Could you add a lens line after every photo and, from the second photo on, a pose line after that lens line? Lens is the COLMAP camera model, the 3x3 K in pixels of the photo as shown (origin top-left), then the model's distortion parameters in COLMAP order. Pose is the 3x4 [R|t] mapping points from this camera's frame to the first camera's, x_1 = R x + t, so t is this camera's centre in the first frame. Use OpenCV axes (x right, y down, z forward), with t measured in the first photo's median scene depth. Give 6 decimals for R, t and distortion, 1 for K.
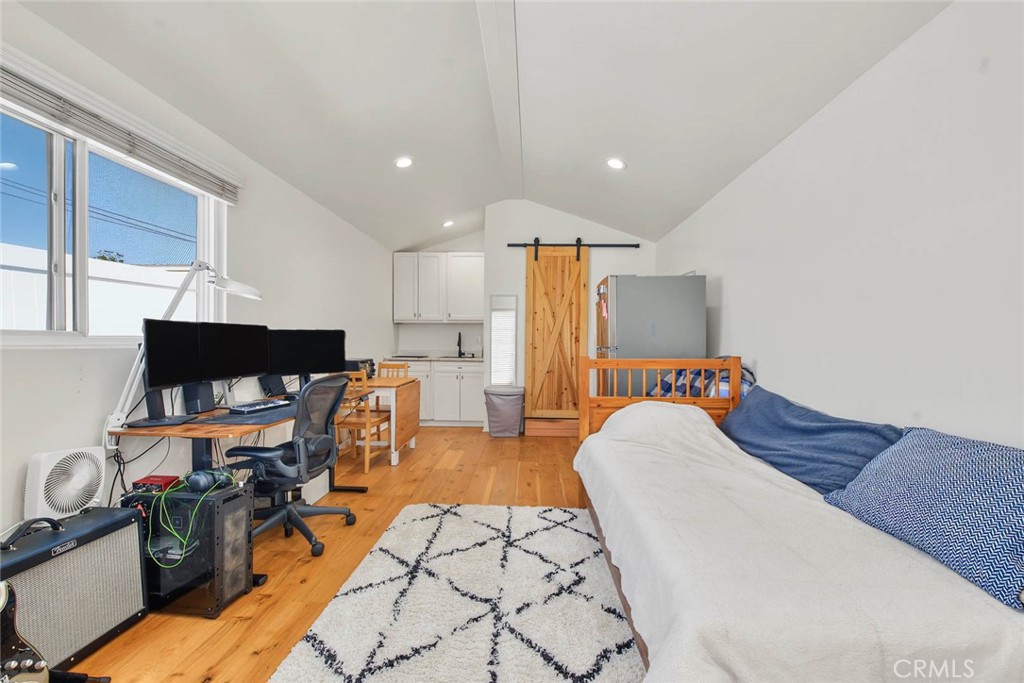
lens RADIAL K [[415.0, 0, 513.9], [0, 415.0, 344.3], [0, 0, 1]] dist [-0.000203, -0.002840]
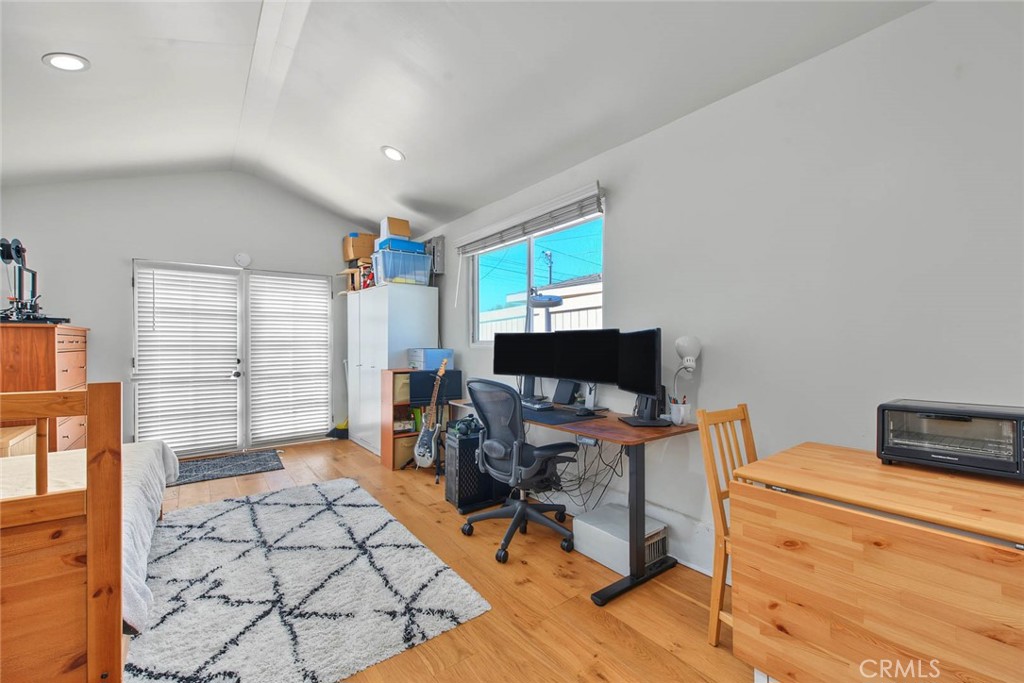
lens RADIAL K [[415.0, 0, 518.2], [0, 415.0, 339.8], [0, 0, 1]] dist [-0.000203, -0.002840]
pose [[-0.766383, -0.011621, -0.642279, 0.153451], [-0.011141, 0.999926, -0.004799, -0.019641], [0.642287, 0.003477, -0.766456, 1.958111]]
